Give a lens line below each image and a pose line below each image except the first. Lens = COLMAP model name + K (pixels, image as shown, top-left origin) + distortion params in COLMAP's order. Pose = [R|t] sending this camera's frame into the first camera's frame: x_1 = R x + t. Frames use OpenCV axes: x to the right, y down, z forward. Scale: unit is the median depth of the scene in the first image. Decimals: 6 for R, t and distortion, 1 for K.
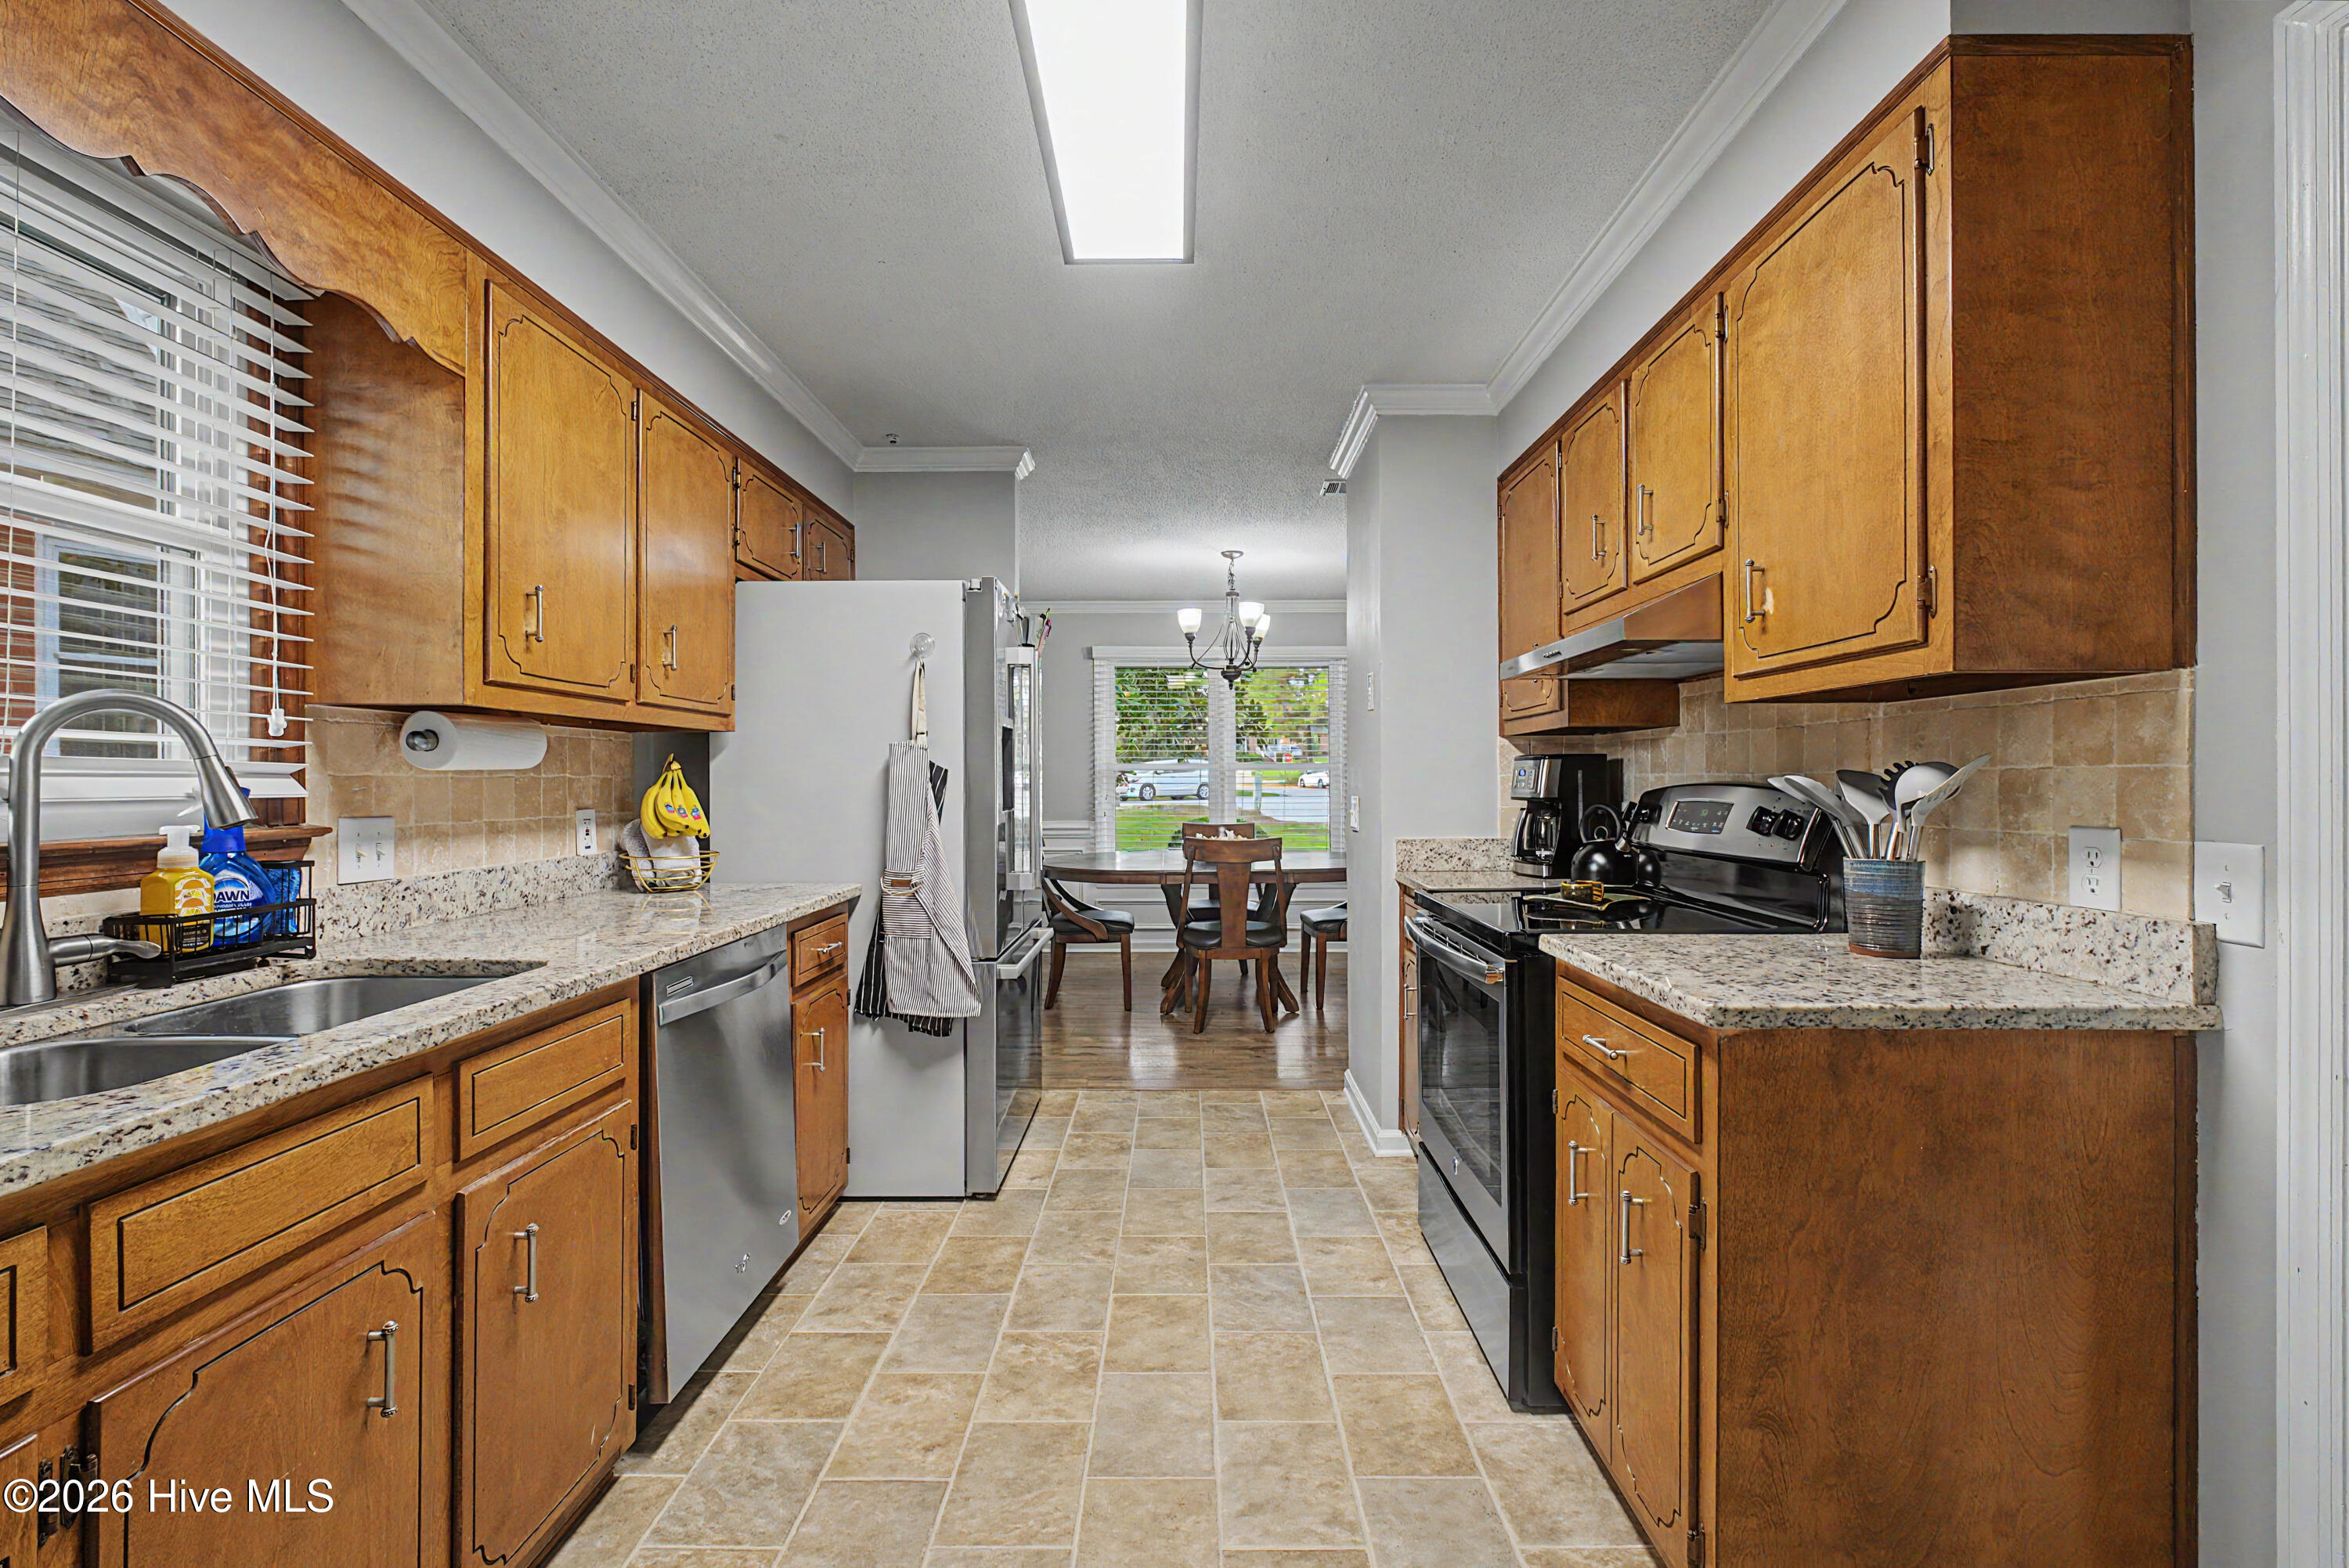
lens RADIAL K [[1006.8, 0, 1180.3], [0, 1006.8, 780.8], [0, 0, 1]] dist [0.002127, 0.000050]
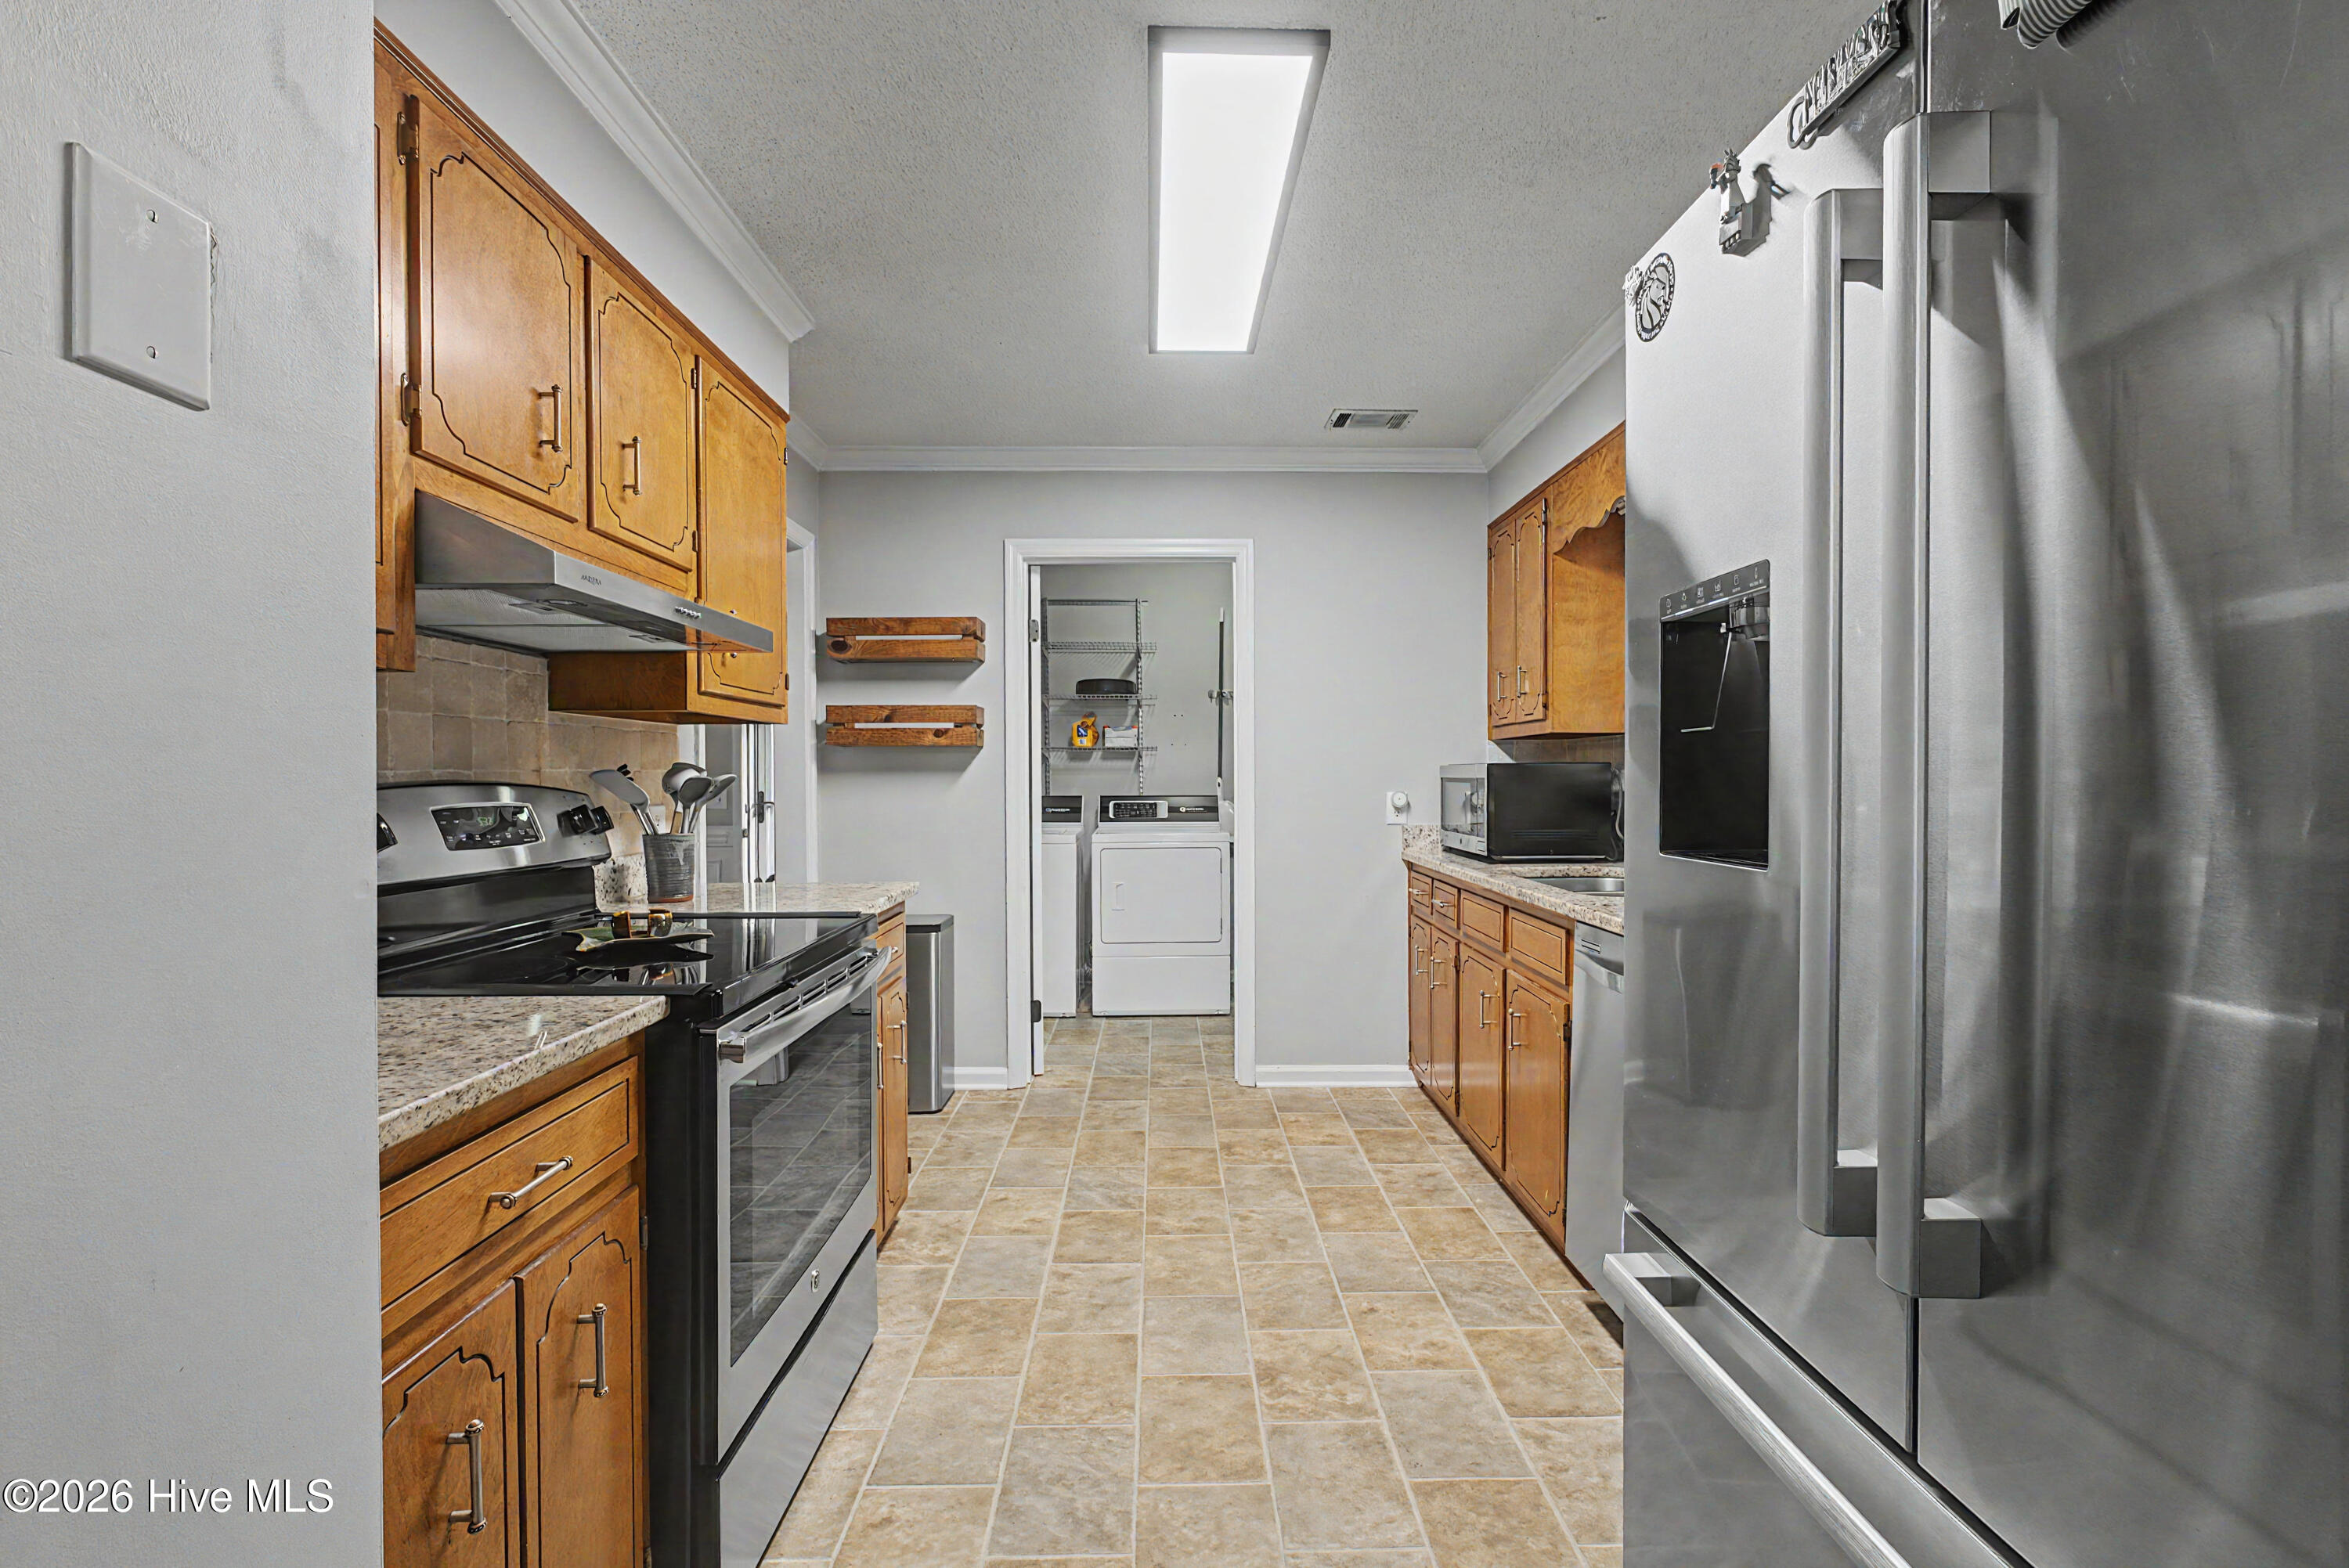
lens RADIAL K [[1006.8, 0, 1176.9], [0, 1006.8, 787.4], [0, 0, 1]] dist [0.002127, 0.000050]
pose [[-0.999643, 0.012826, -0.023435, 0.011851], [0.012651, 0.999891, 0.007616, 0.003618], [0.023530, 0.007317, -0.999696, 2.114682]]
